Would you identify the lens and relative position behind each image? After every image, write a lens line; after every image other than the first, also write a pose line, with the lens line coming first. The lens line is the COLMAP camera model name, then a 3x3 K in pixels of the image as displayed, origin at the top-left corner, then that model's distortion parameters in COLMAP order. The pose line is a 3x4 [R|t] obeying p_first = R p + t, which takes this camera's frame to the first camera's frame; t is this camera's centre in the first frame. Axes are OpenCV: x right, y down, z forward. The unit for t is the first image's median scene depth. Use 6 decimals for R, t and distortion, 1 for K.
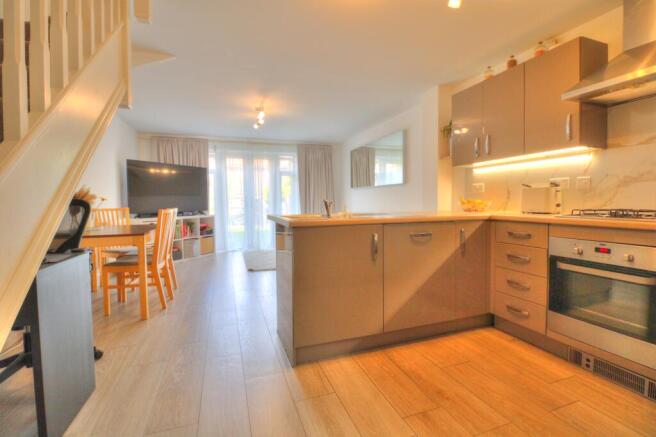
lens RADIAL K [[305.5, 0, 333.4], [0, 305.5, 213.4], [0, 0, 1]] dist [-0.006821, -0.009342]
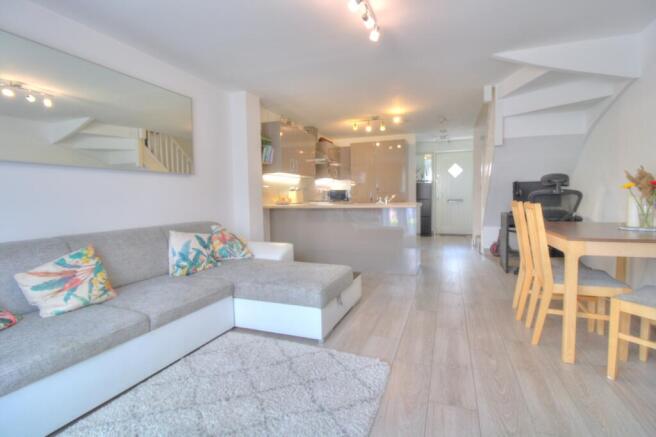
lens RADIAL K [[305.5, 0, 330.1], [0, 305.5, 214.8], [0, 0, 1]] dist [-0.006821, -0.009342]
pose [[-0.755592, -0.019104, 0.654764, -0.498012], [0.048188, 0.995245, 0.084648, -0.052681], [-0.653268, 0.095511, -0.751079, 1.390596]]
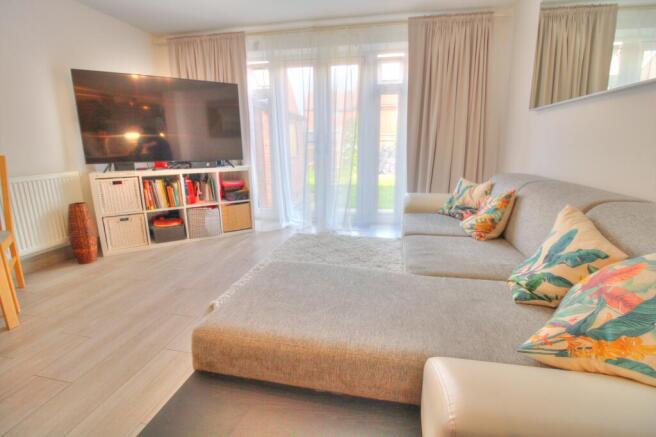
lens RADIAL K [[305.5, 0, 332.5], [0, 305.5, 213.5], [0, 0, 1]] dist [-0.006821, -0.009342]
pose [[0.859403, 0.115334, -0.498121, 0.072427], [-0.022485, 0.981809, 0.188535, -0.029331], [0.510804, -0.150827, 0.846363, 0.778356]]
